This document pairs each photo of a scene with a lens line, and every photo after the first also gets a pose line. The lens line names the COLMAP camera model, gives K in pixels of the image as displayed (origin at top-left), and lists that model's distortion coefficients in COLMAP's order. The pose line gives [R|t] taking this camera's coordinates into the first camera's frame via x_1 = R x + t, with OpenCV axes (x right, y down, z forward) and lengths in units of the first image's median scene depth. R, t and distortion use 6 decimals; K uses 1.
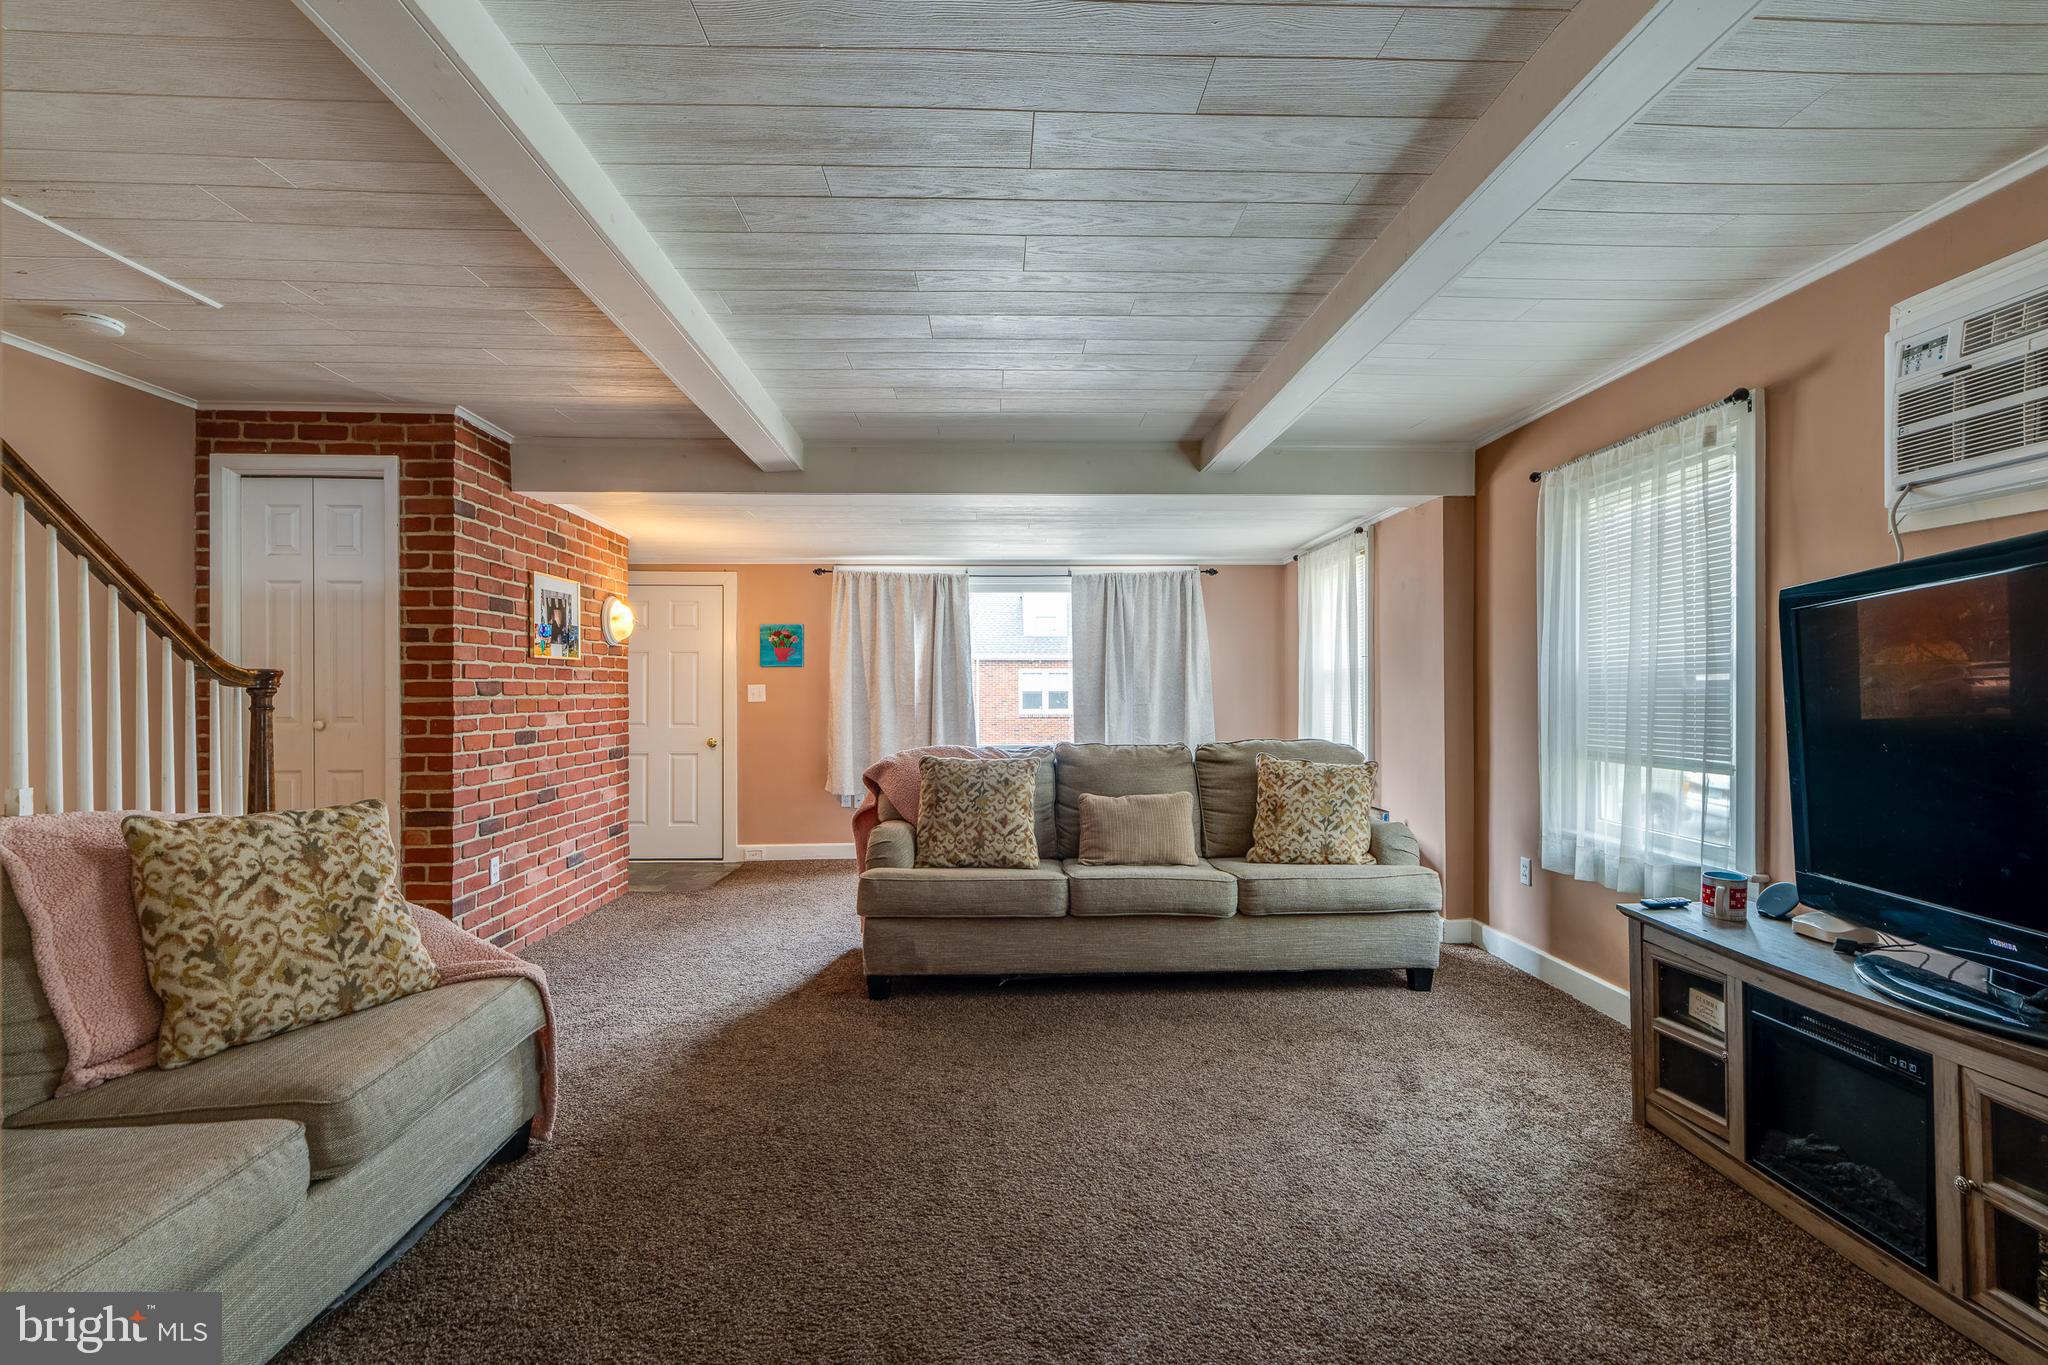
lens RADIAL K [[930.5, 0, 1019.2], [0, 930.5, 686.2], [0, 0, 1]] dist [-0.002076, 0.000248]
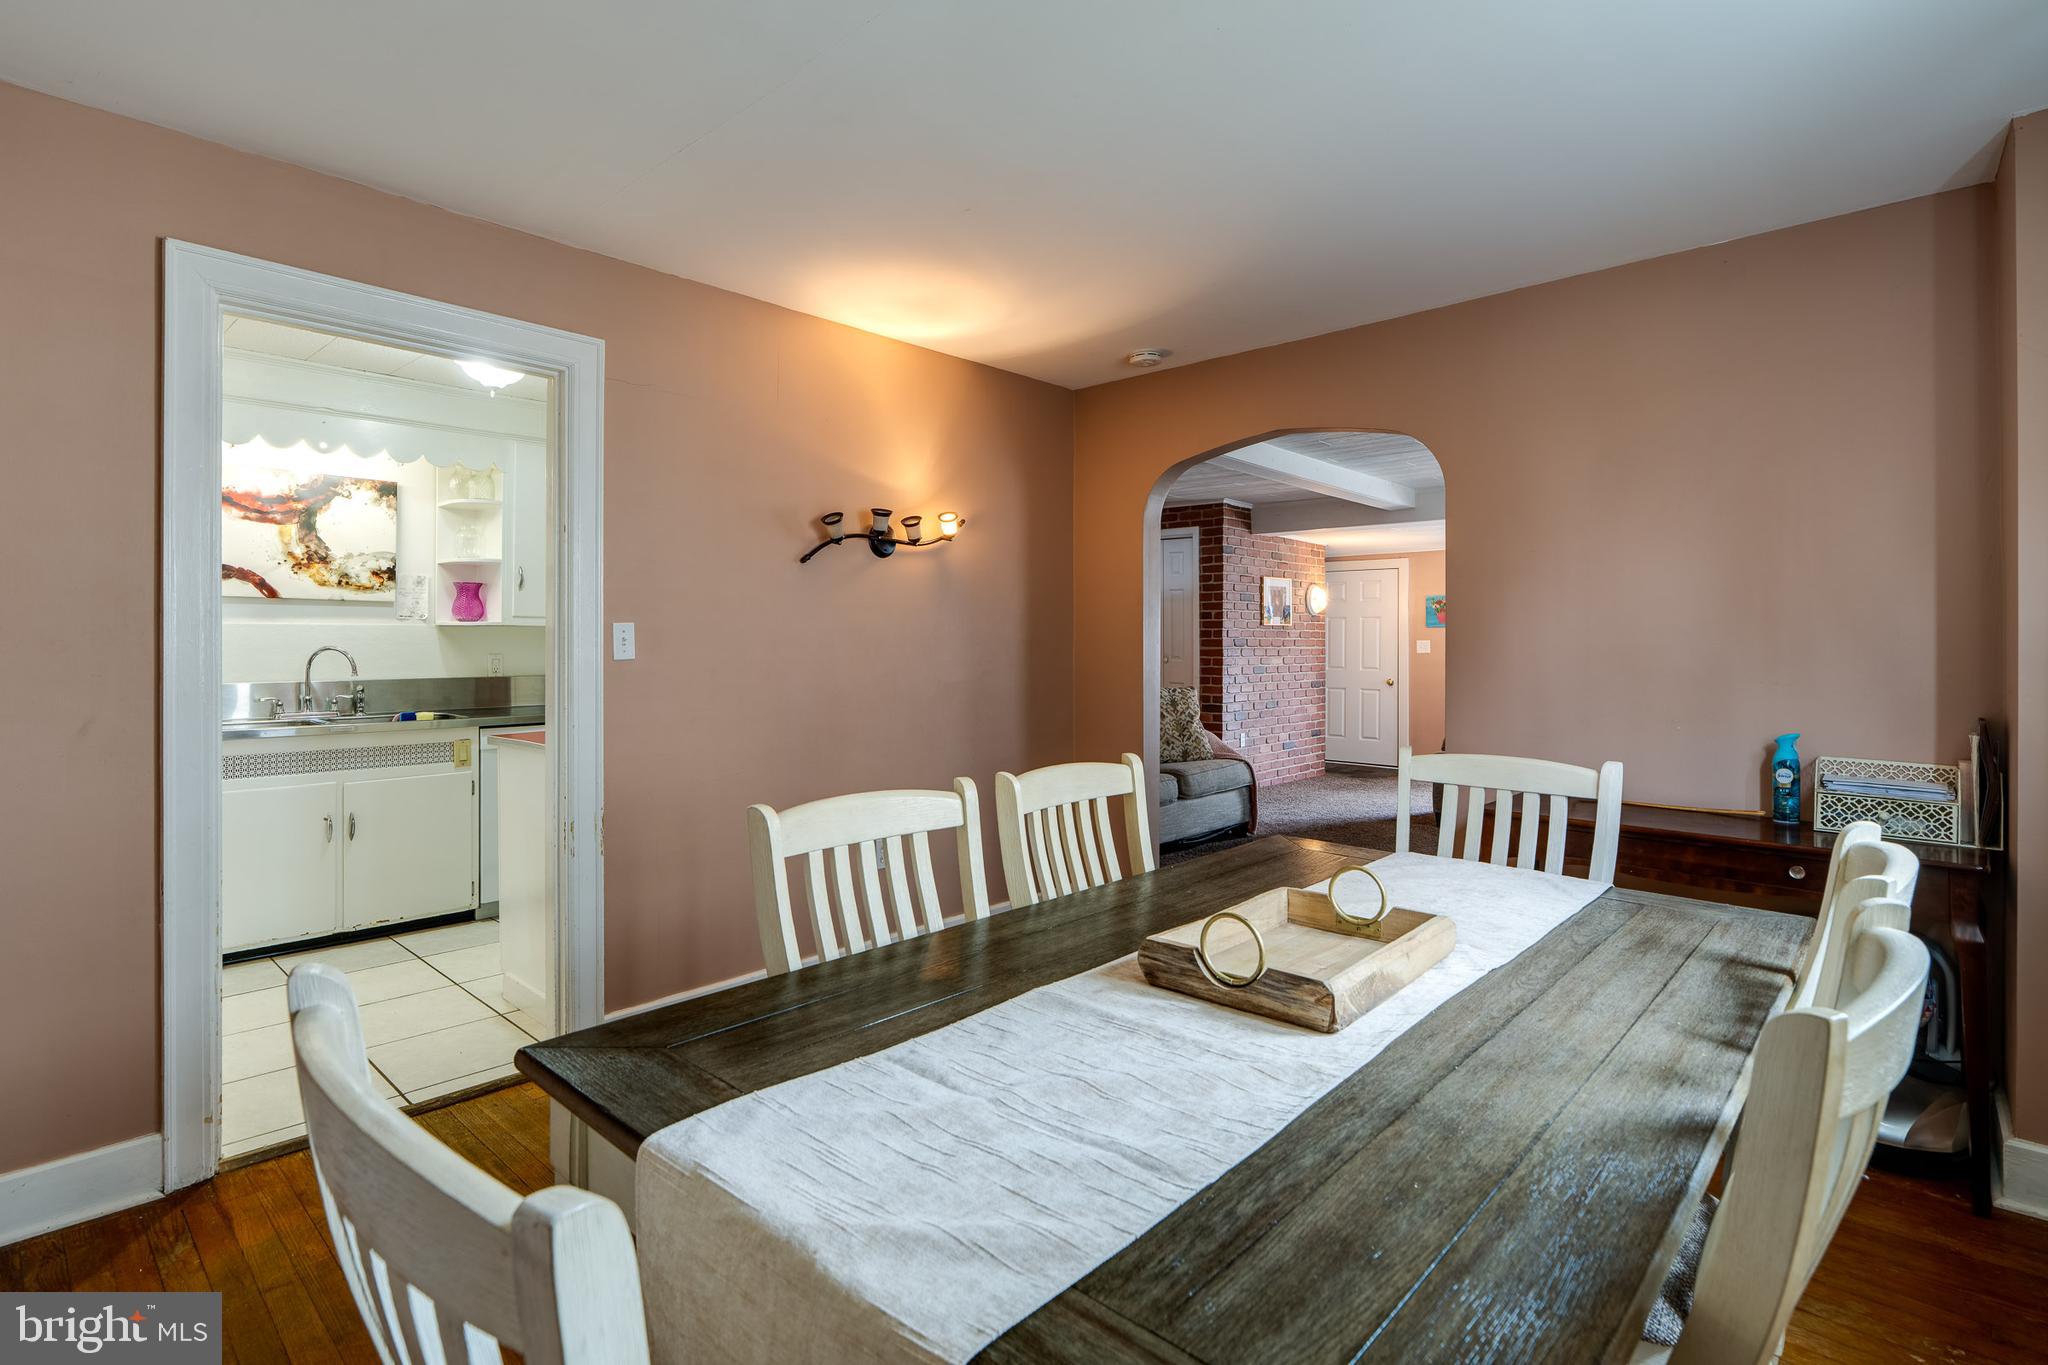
lens RADIAL K [[992.6, 0, 964.5], [0, 992.6, 636.1], [0, 0, 1]] dist [-0.001899, 0.000044]
pose [[0.687157, -0.000121, -0.726509, 0.533810], [-0.001884, 0.999996, -0.001948, -0.006361], [0.726506, 0.002708, 0.687155, -0.827534]]
